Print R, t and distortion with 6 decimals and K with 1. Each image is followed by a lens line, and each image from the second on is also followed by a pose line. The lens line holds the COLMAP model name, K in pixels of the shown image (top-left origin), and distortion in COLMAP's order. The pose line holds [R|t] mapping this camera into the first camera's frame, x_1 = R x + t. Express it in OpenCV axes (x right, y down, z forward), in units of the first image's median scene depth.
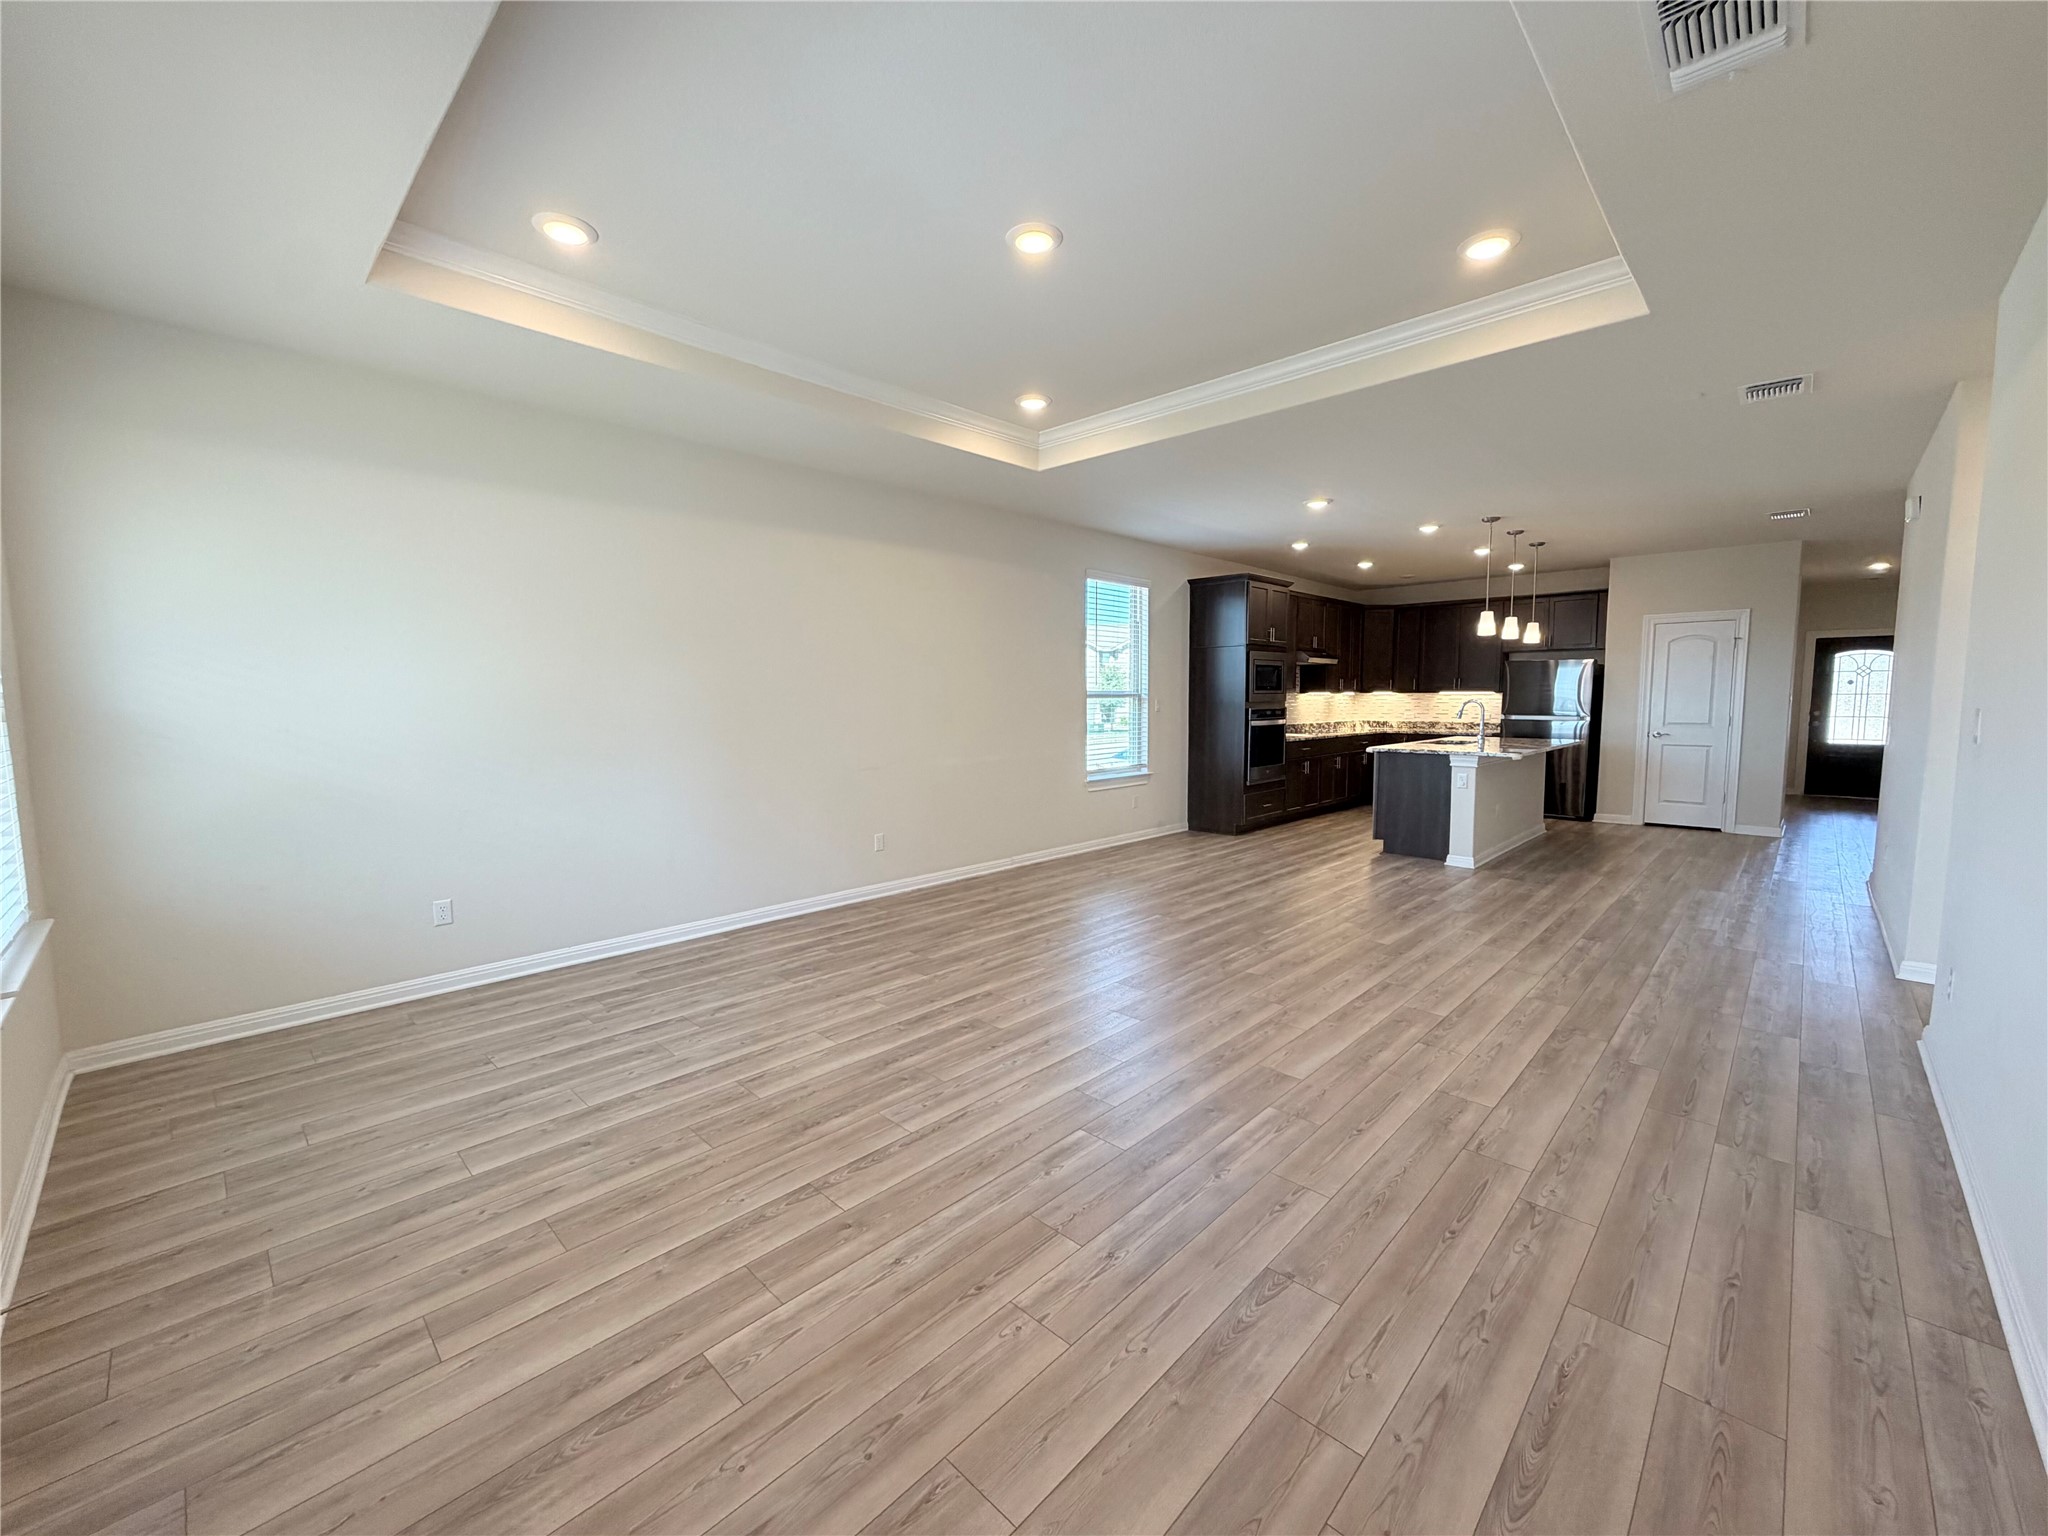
lens RADIAL K [[815.5, 0, 1019.7], [0, 815.5, 769.5], [0, 0, 1]] dist [0.000834, -0.000036]
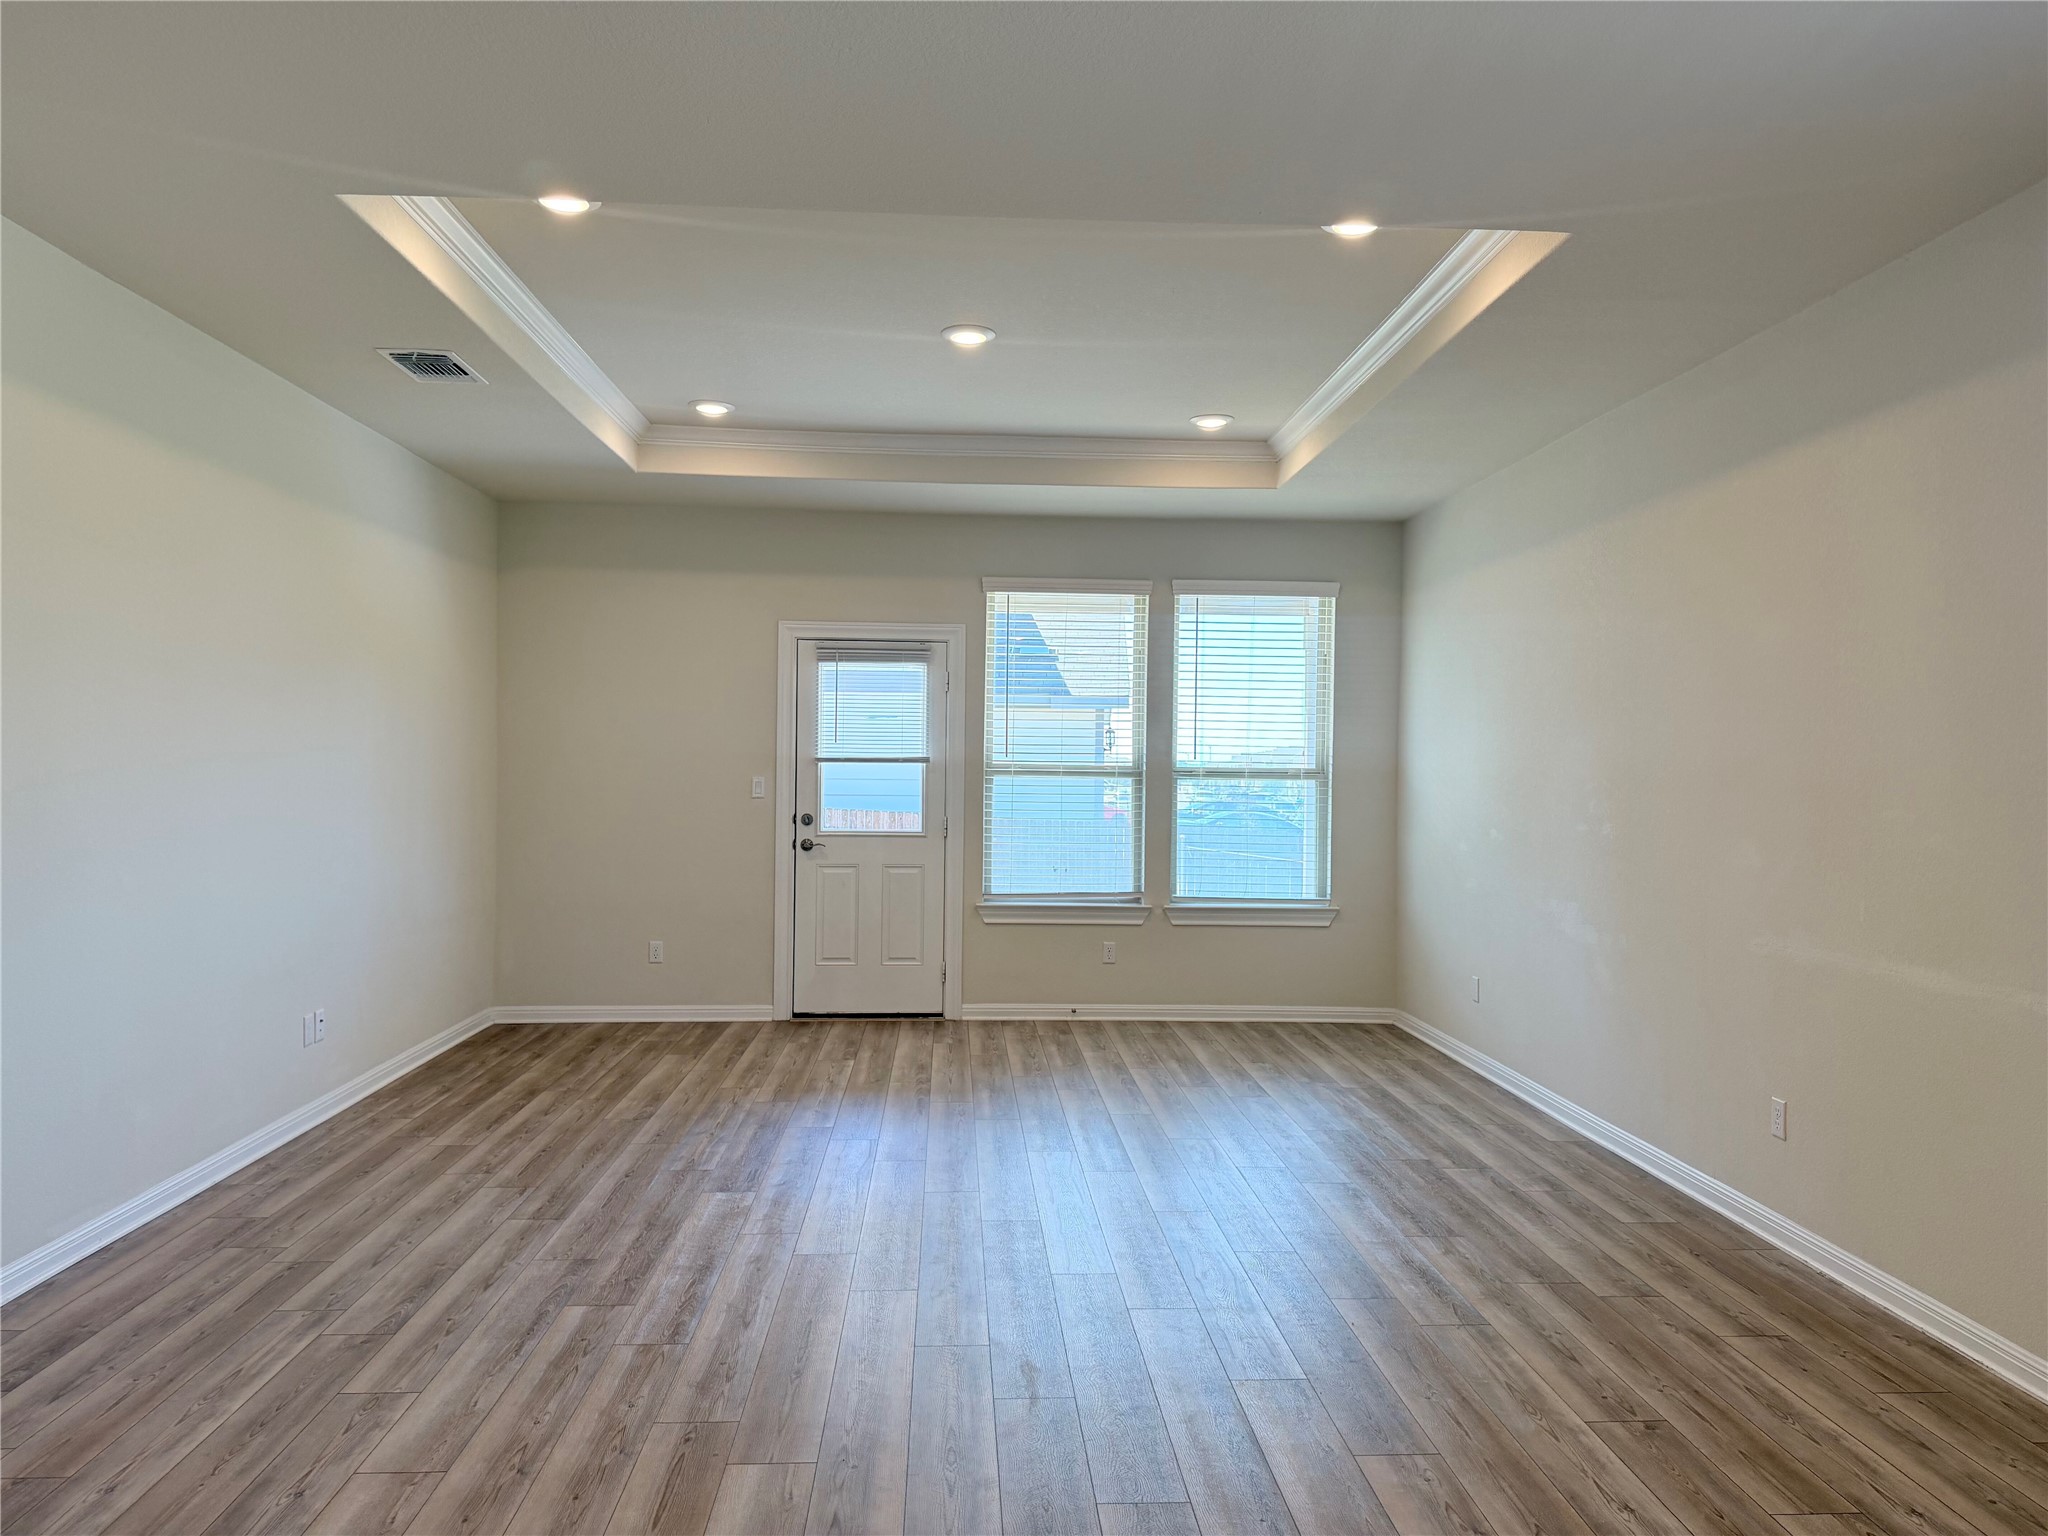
lens RADIAL K [[1427.5, 0, 1019.4], [0, 1427.5, 770.9], [0, 0, 1]] dist [0.093121, -0.148420]
pose [[-0.683202, -0.001994, -0.730227, 0.513373], [-0.075223, 0.994869, 0.067662, -0.090145], [0.726345, 0.101157, -0.679846, 0.922954]]
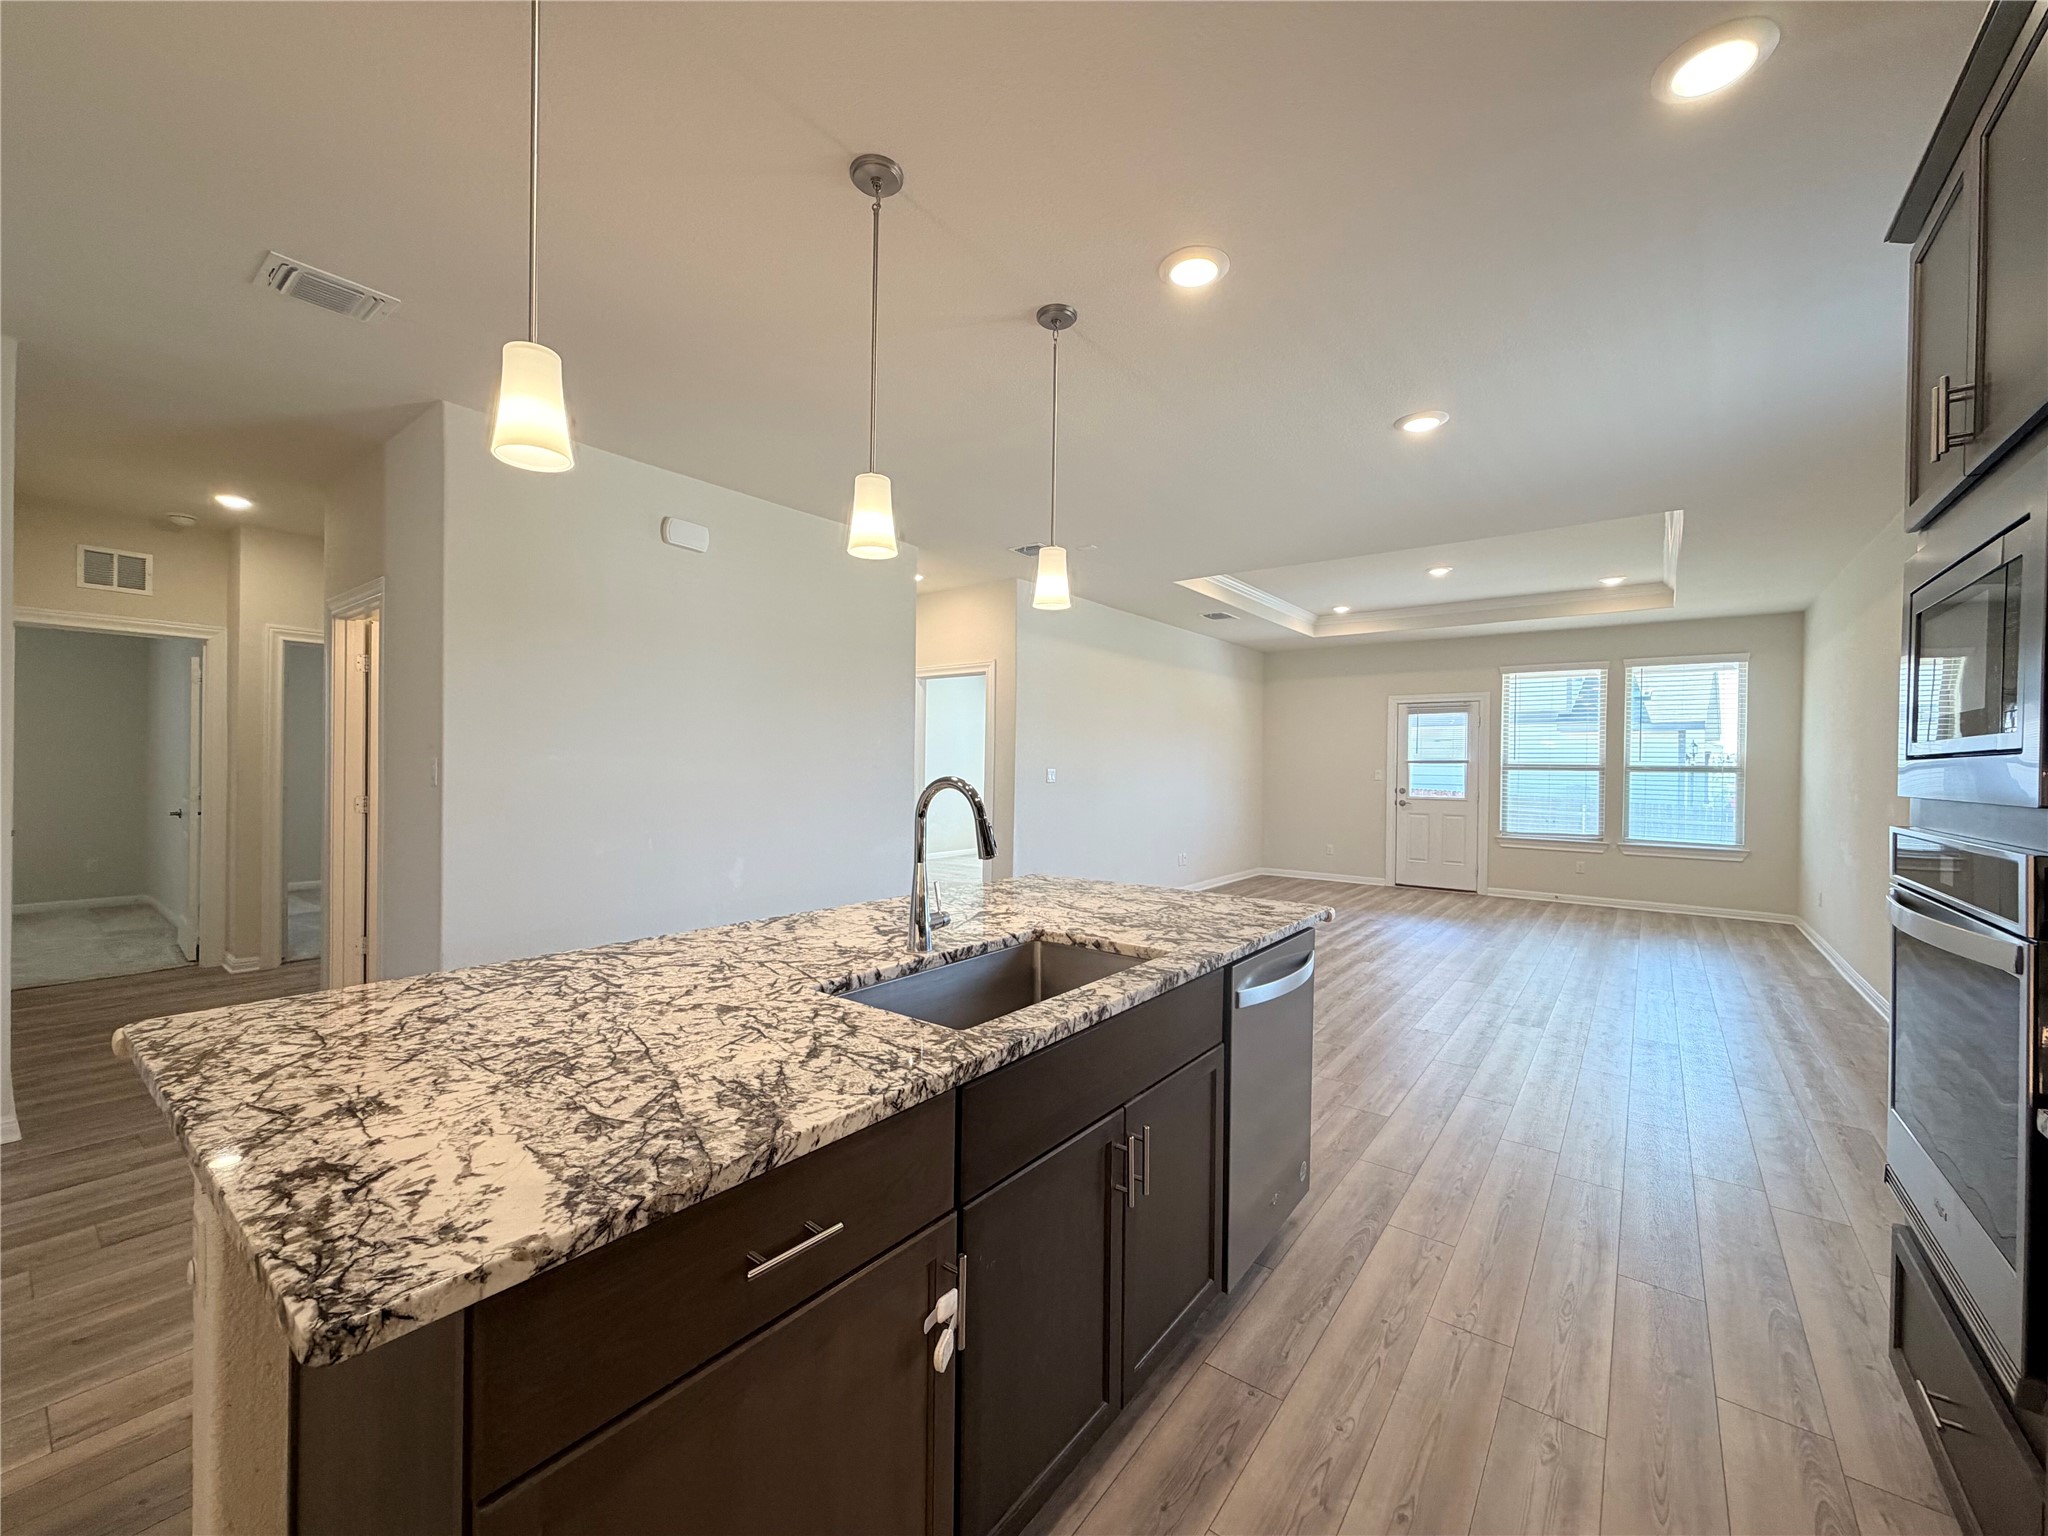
lens RADIAL K [[815.5, 0, 1019.7], [0, 815.5, 769.5], [0, 0, 1]] dist [0.000834, -0.000036]
pose [[-0.993691, -0.006610, -0.111956, 0.573304], [-0.017377, 0.995280, 0.095472, -0.113647], [0.110797, 0.096815, -0.989116, 1.267249]]
